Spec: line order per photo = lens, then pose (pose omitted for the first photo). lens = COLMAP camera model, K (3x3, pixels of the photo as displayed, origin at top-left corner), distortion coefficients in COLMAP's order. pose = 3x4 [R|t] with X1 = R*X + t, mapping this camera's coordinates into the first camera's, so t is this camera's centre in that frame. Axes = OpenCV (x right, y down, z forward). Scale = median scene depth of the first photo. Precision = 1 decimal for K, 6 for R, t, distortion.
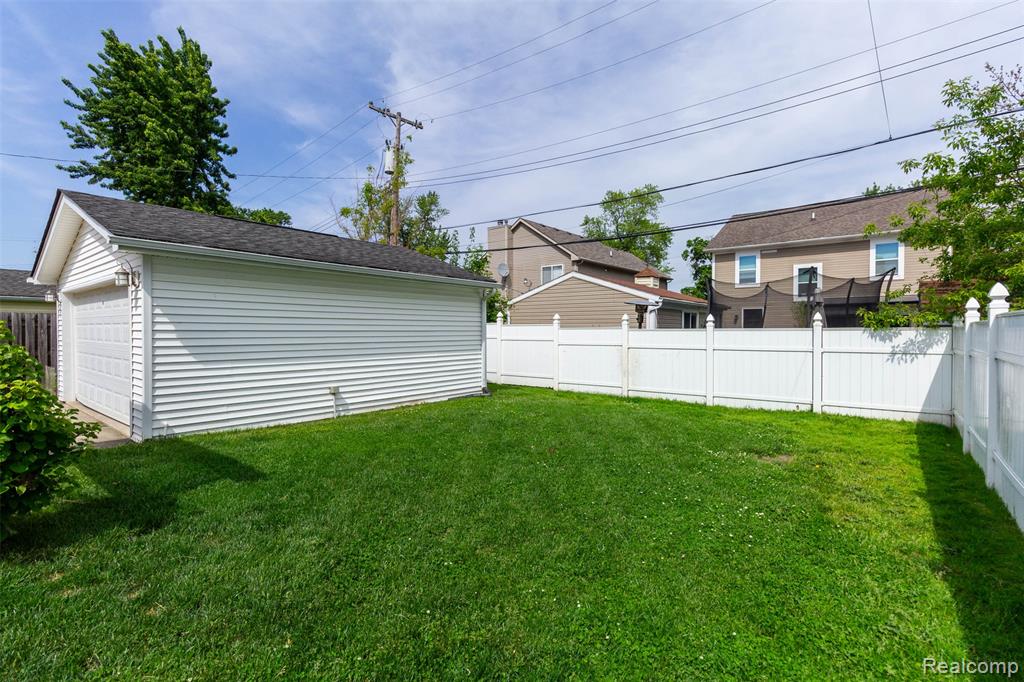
lens RADIAL K [[481.9, 0, 512.9], [0, 481.9, 338.2], [0, 0, 1]] dist [-0.002625, 0.001672]
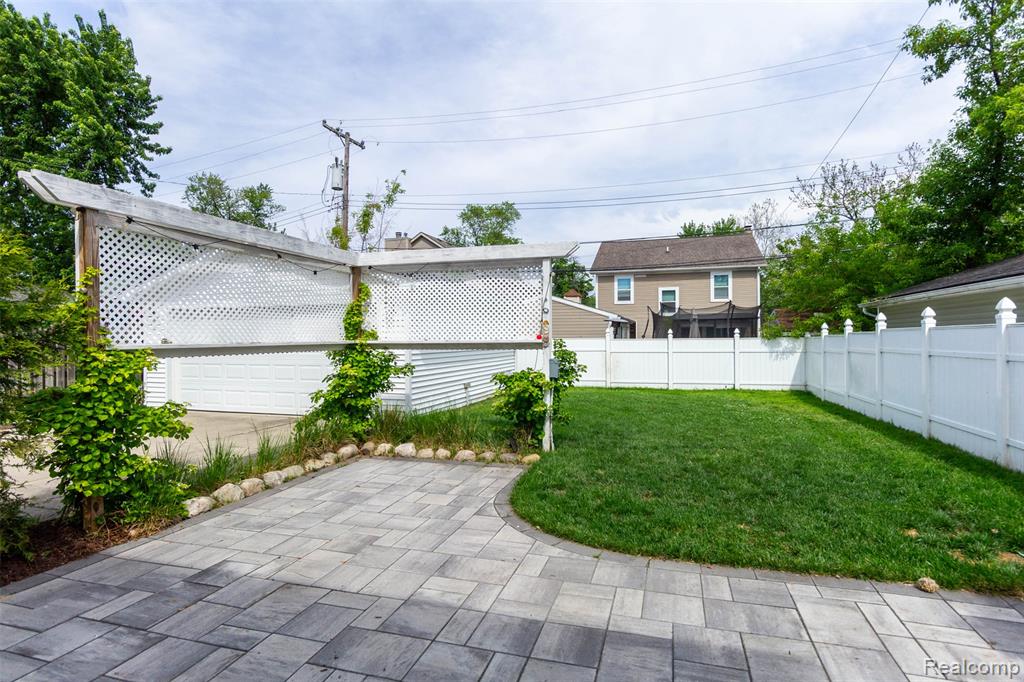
lens RADIAL K [[514.8, 0, 509.4], [0, 514.8, 339.1], [0, 0, 1]] dist [-0.000266, -0.000283]
pose [[0.938310, -0.006264, 0.345737, -0.295219], [0.012047, 0.999821, -0.014581, 0.000004], [-0.345584, 0.017847, 0.938218, -0.160831]]
